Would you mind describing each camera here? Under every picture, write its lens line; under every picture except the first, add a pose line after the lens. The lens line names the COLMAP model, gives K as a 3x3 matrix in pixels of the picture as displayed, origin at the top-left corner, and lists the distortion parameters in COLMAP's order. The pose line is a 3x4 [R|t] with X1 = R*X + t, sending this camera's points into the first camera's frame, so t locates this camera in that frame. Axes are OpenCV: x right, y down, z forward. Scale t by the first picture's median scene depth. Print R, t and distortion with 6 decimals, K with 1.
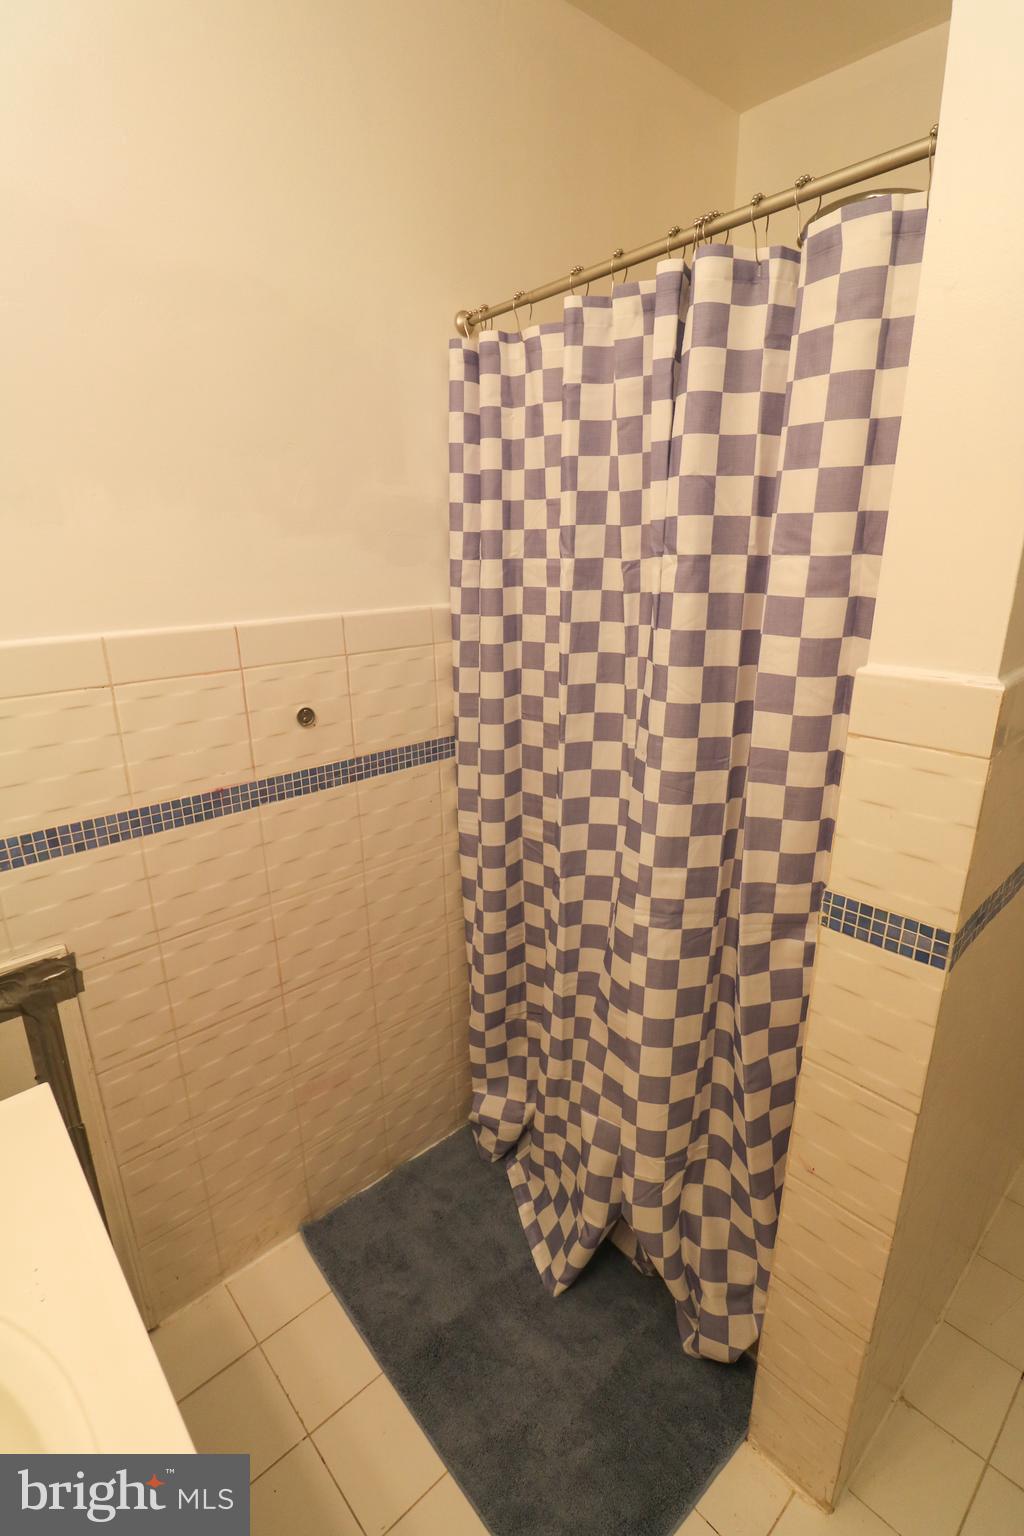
lens RADIAL K [[719.4, 0, 514.9], [0, 719.4, 765.8], [0, 0, 1]] dist [-0.004235, -0.000680]
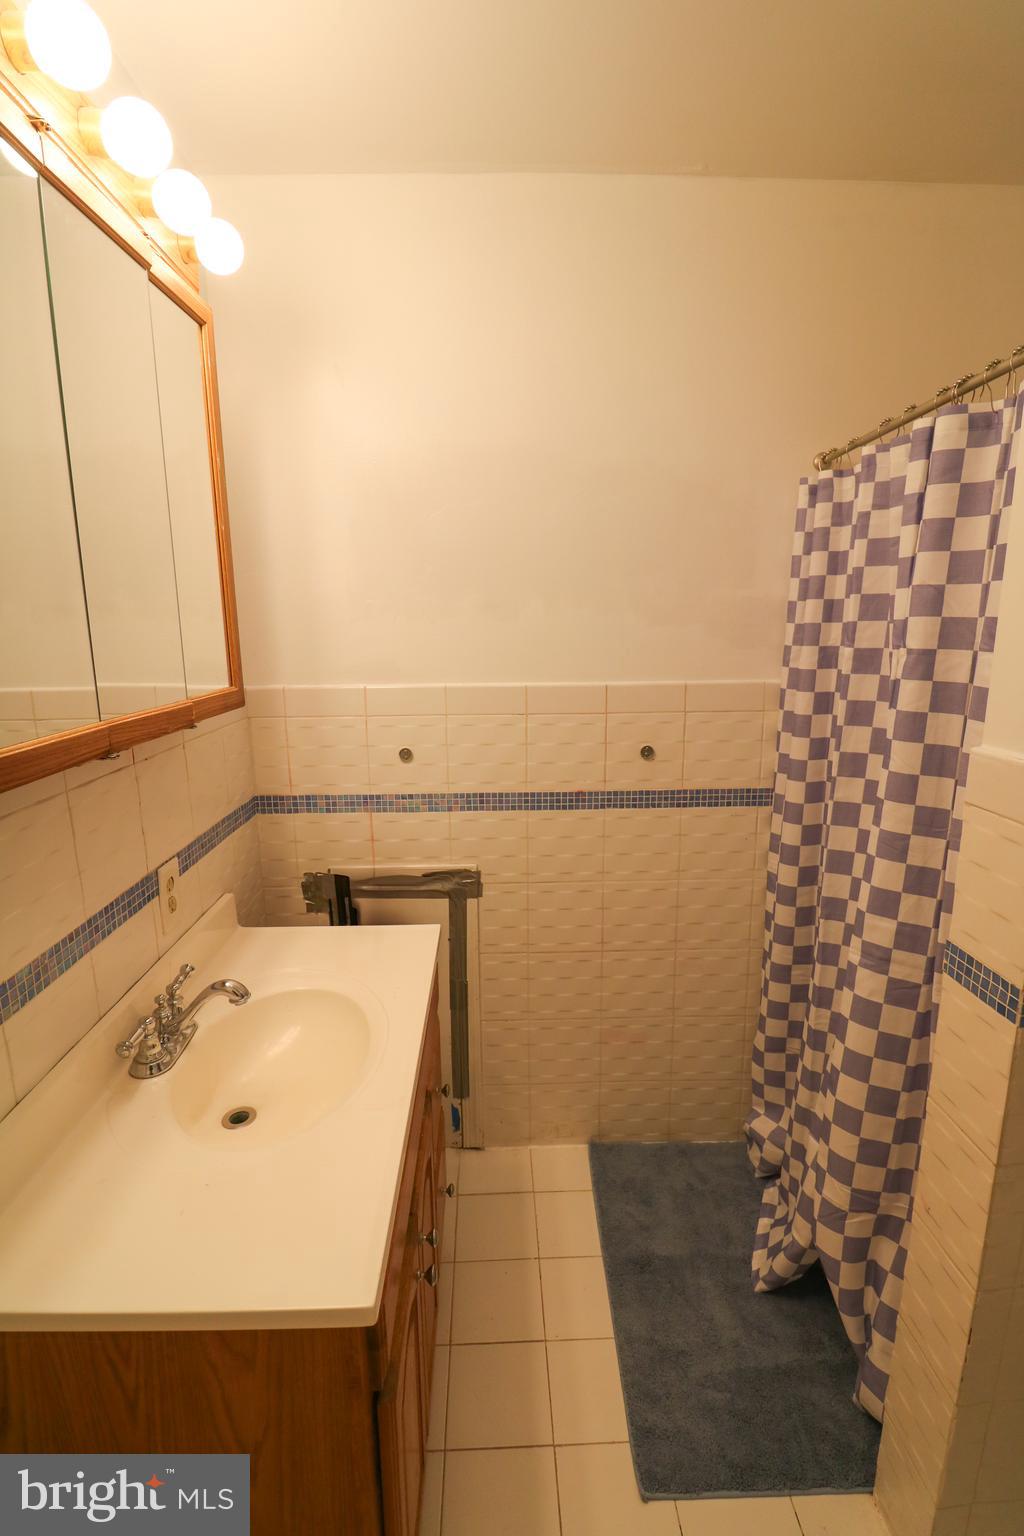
lens RADIAL K [[719.4, 0, 514.9], [0, 719.4, 765.8], [0, 0, 1]] dist [-0.004235, -0.000680]
pose [[0.763523, 0.134738, -0.631568, 0.403964], [-0.196288, 0.980141, -0.028198, 0.047683], [0.615226, 0.145499, 0.774808, -0.237796]]
